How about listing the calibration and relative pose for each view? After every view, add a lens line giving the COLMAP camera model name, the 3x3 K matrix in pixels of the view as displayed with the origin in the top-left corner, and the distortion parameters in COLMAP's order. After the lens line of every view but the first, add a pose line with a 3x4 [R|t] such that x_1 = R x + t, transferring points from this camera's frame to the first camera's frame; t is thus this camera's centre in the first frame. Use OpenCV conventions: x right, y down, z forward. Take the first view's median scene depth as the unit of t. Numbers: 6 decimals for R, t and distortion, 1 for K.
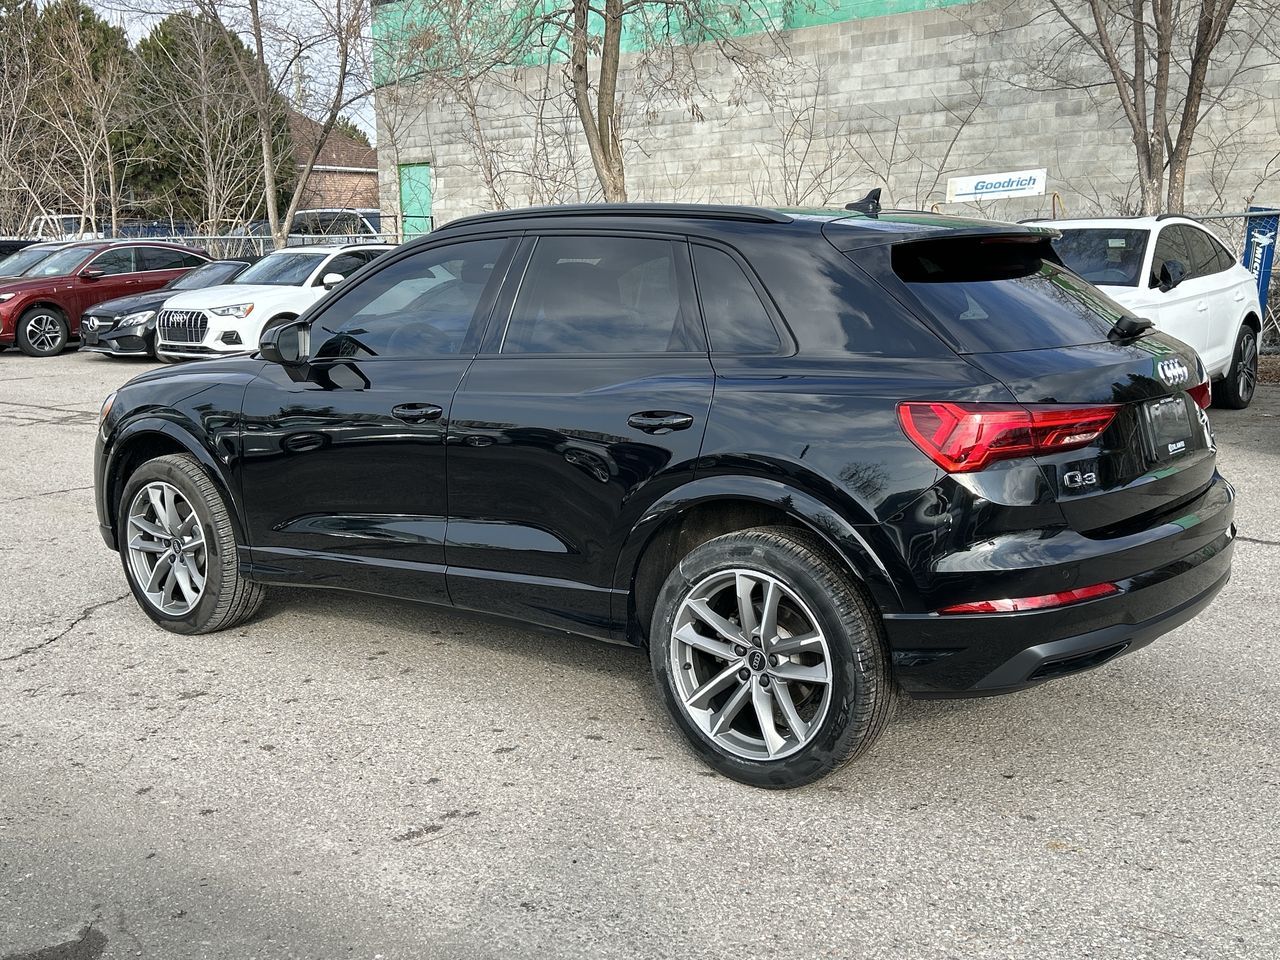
lens RADIAL K [[1380.9, 0, 640.0], [0, 1380.9, 480.0], [0, 0, 1]] dist [0.171761, -0.438701]
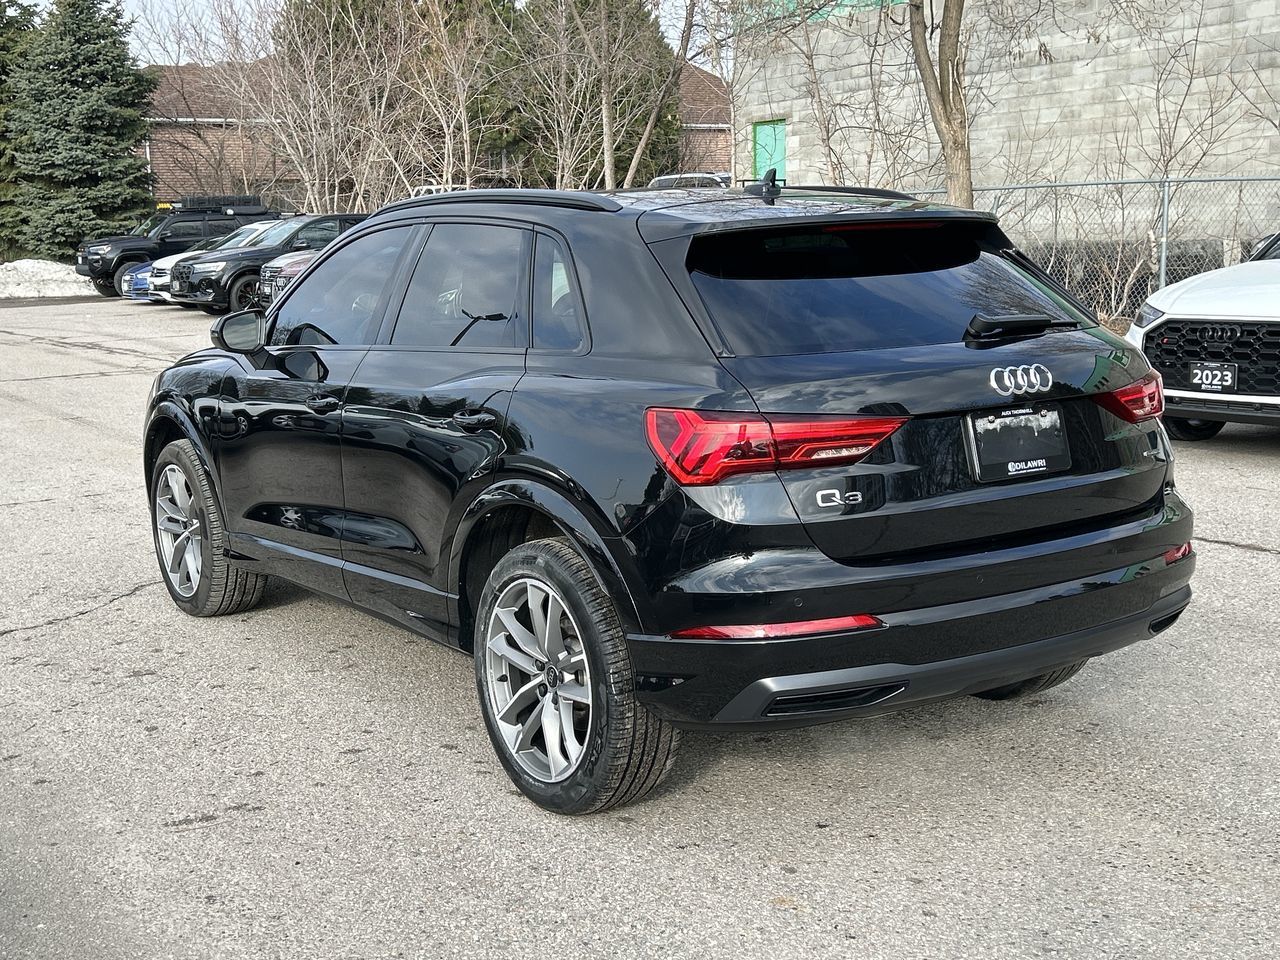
lens RADIAL K [[1564.5, 0, 640.0], [0, 1564.5, 480.0], [0, 0, 1]] dist [0.151804, -0.352648]
pose [[0.956377, 0.037036, -0.289778, 0.423788], [-0.035480, 0.999314, 0.010623, -0.016127], [0.289972, 0.000122, 0.957035, -0.005148]]
